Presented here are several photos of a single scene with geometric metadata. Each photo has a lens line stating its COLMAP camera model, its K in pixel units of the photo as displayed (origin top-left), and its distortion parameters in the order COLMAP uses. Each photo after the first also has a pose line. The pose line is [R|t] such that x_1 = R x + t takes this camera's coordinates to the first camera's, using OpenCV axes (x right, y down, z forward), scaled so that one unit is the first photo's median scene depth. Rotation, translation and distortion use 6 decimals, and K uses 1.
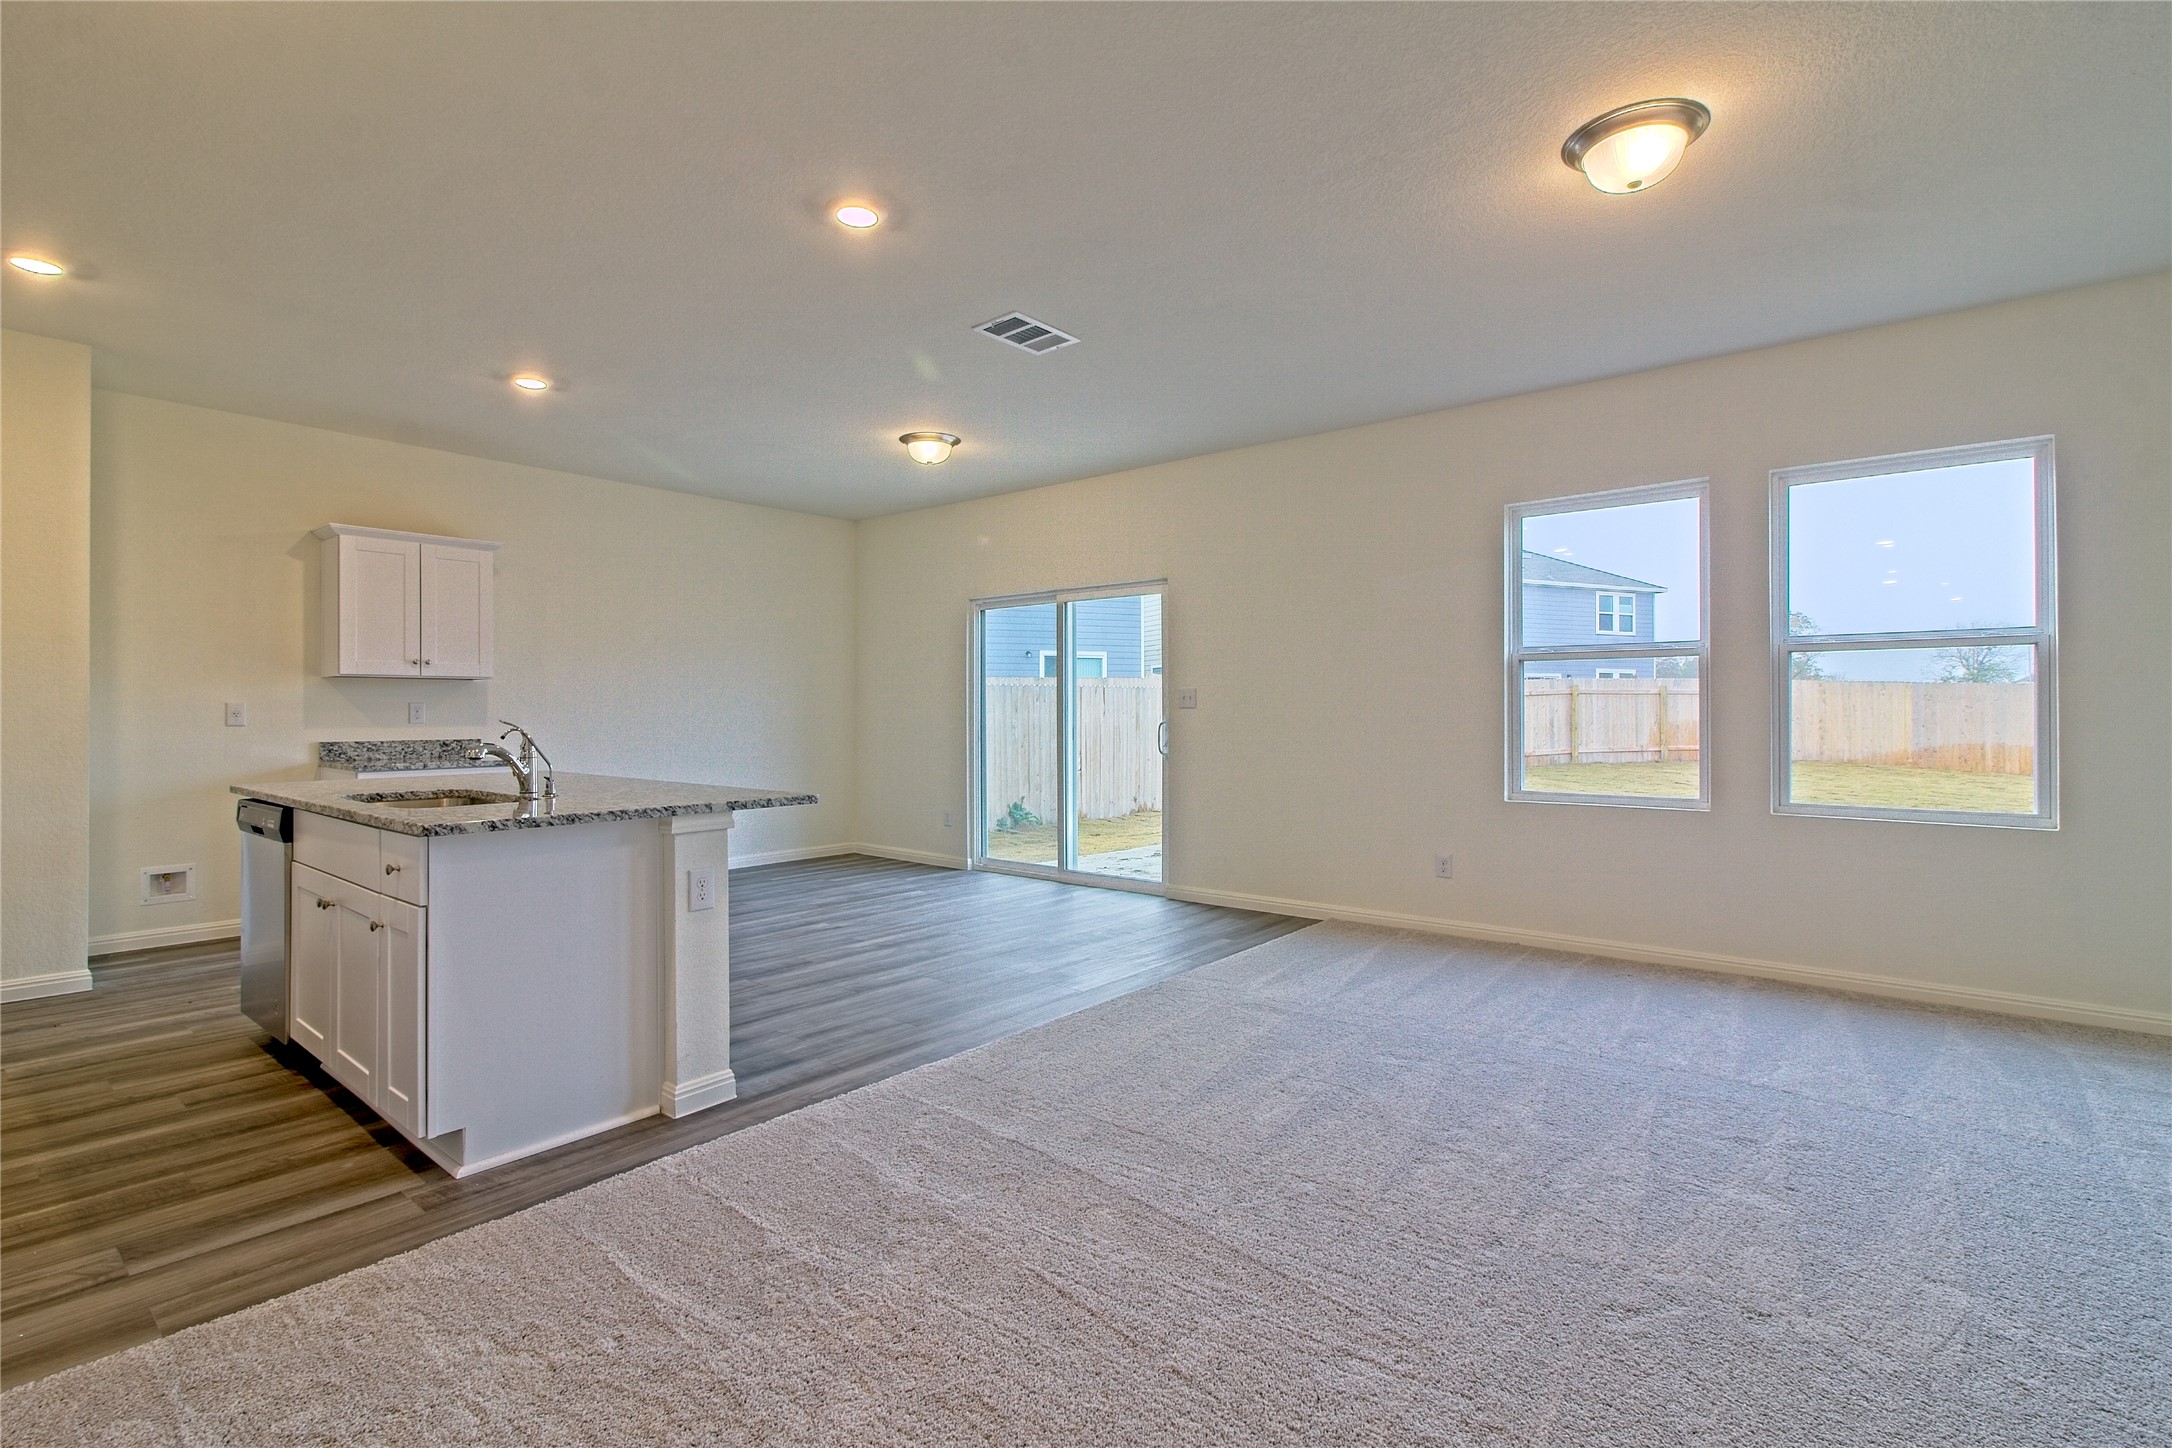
lens RADIAL K [[1003.3, 0, 1083.7], [0, 1003.3, 705.1], [0, 0, 1]] dist [-0.012727, 0.007280]
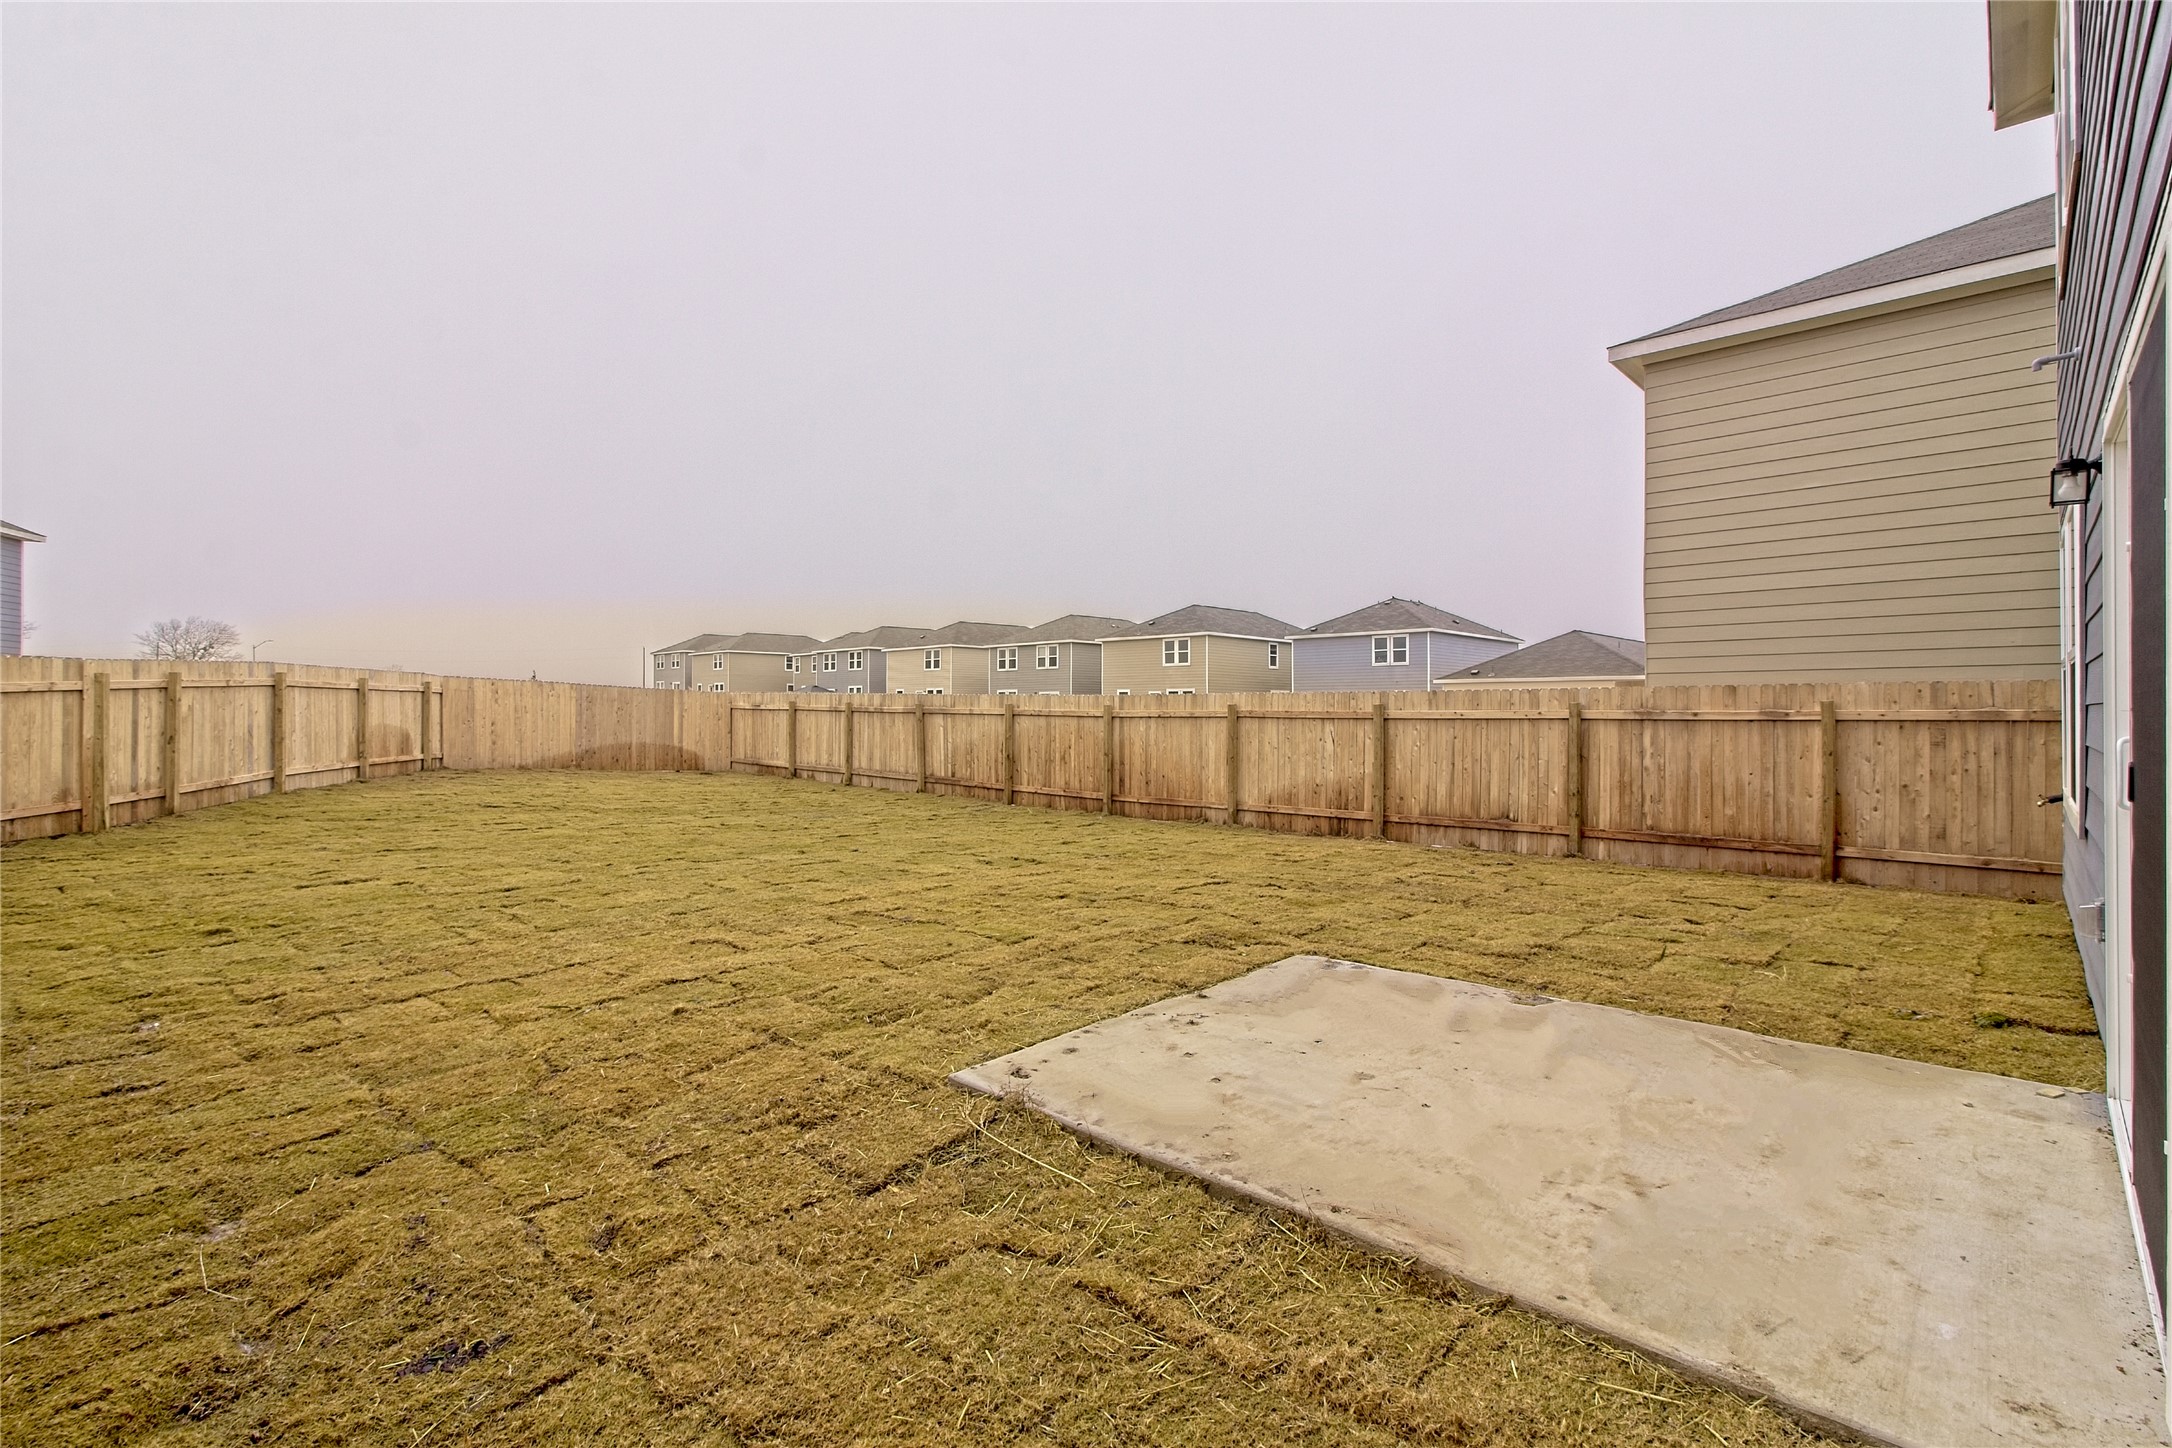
lens RADIAL K [[1003.3, 0, 1073.1], [0, 1003.3, 709.8], [0, 0, 1]] dist [-0.012727, 0.007280]
pose [[0.074930, 0.002790, 0.997185, -0.470675], [-0.007018, 0.999973, -0.002270, 0.007500], [-0.997164, -0.006828, 0.074948, 1.652198]]
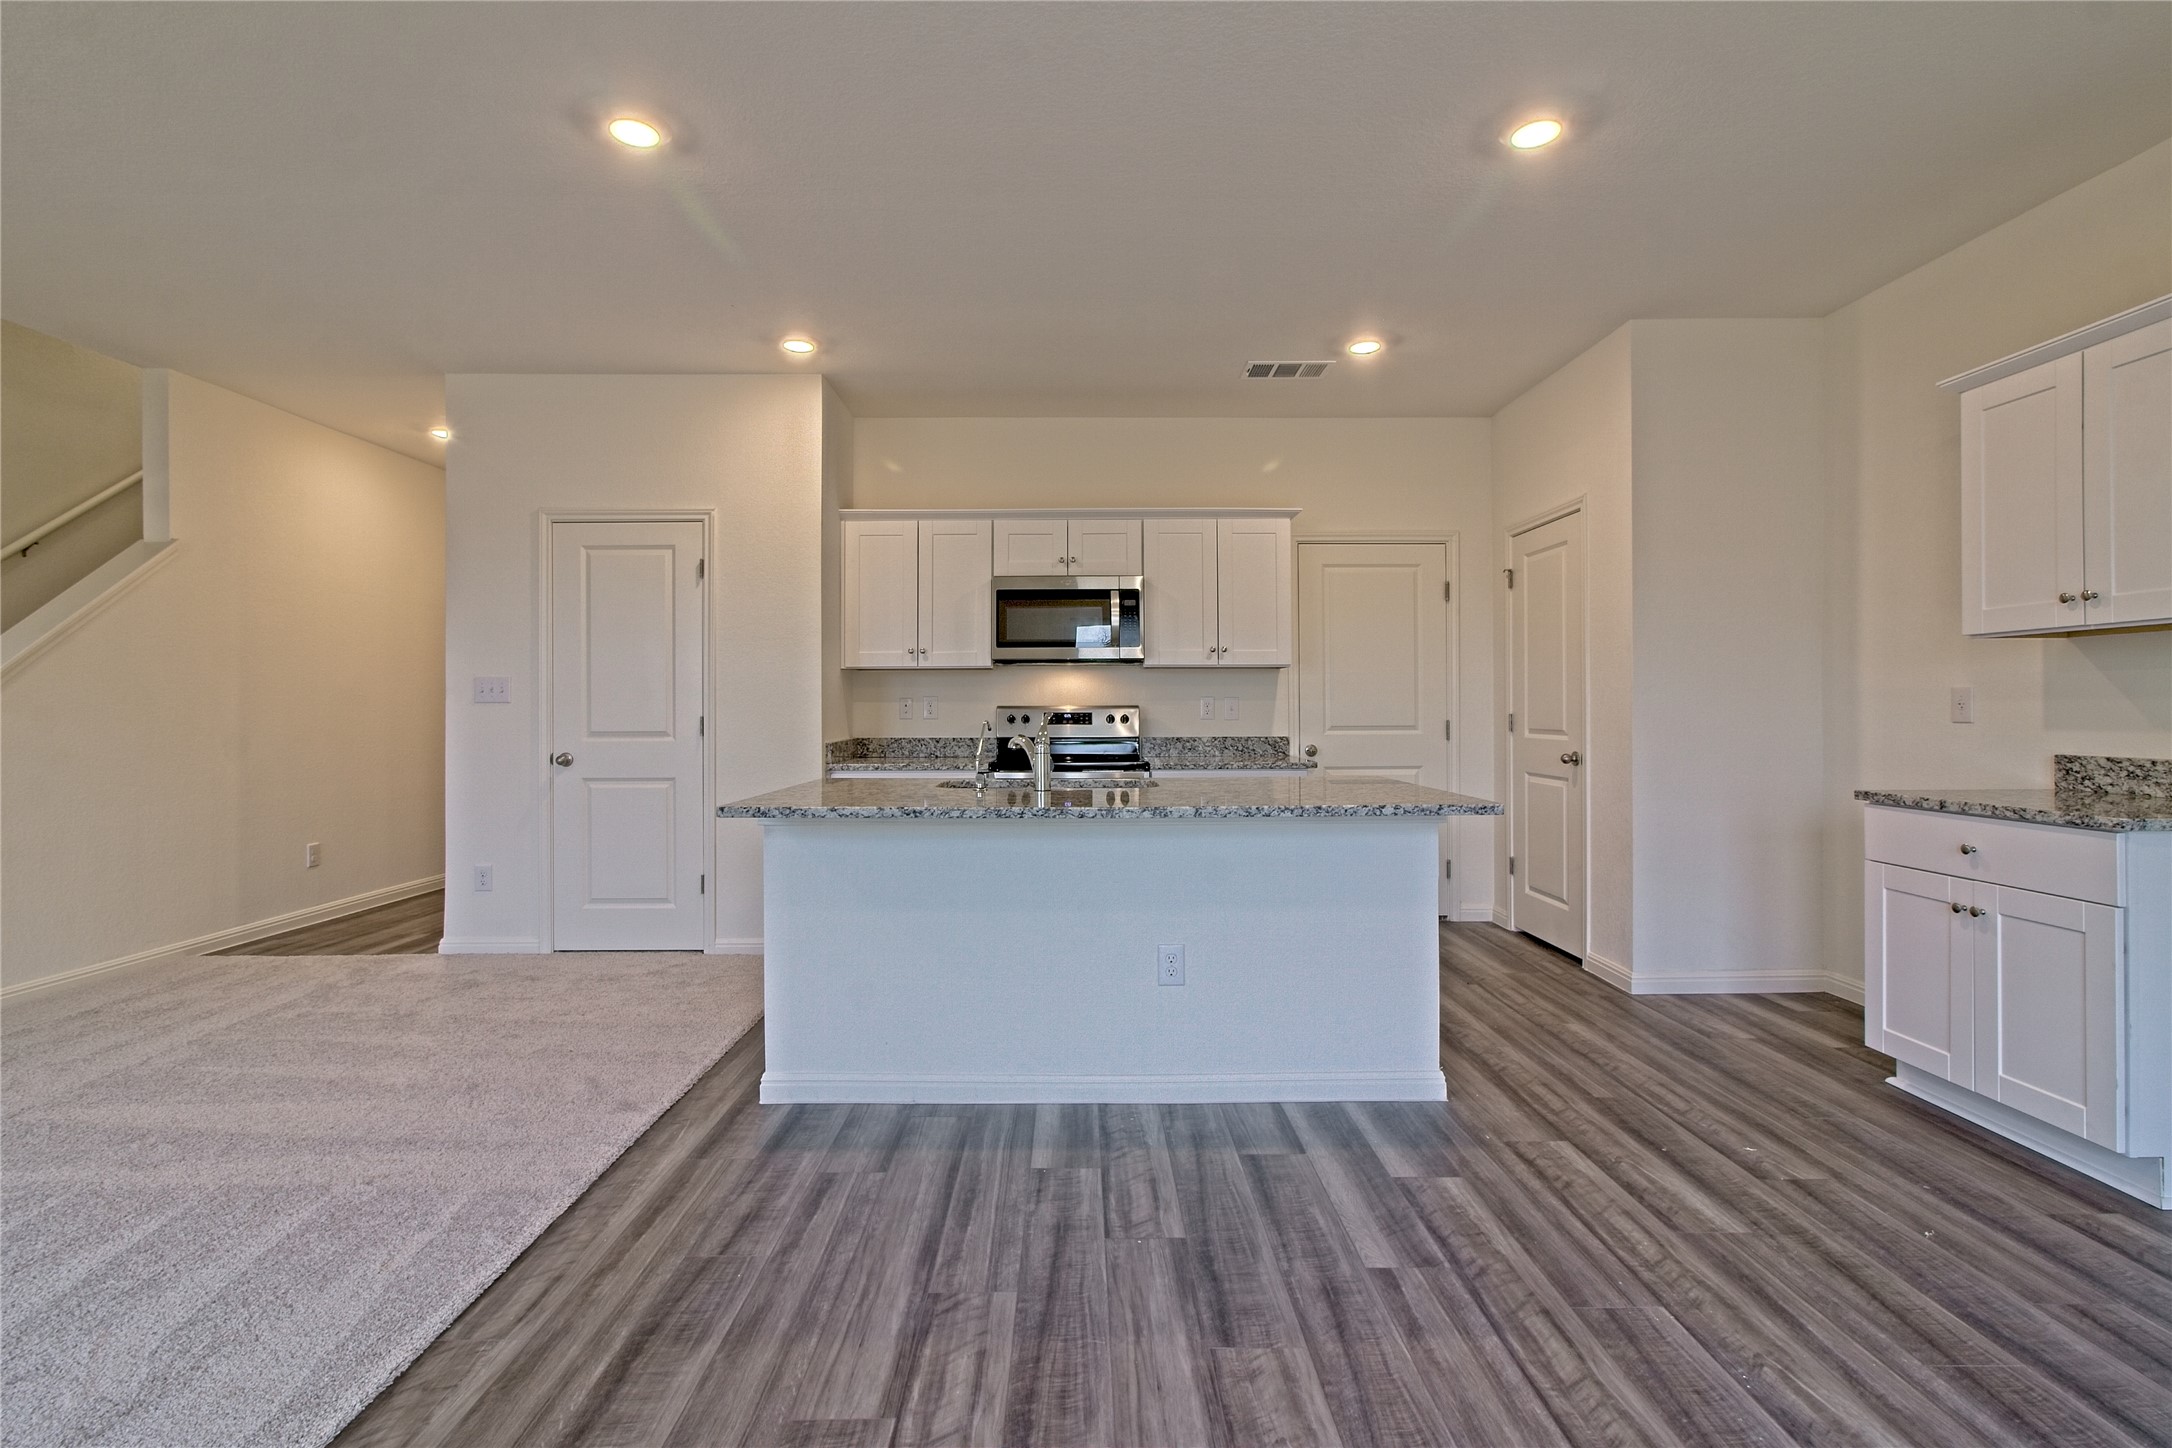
lens RADIAL K [[1003.3, 0, 1079.4], [0, 1003.3, 706.7], [0, 0, 1]] dist [-0.012727, 0.007280]
pose [[-0.769955, 0.002966, -0.638091, 0.015963], [0.008096, 0.999954, -0.005121, 0.008360], [0.638047, -0.009110, -0.769944, 1.055756]]
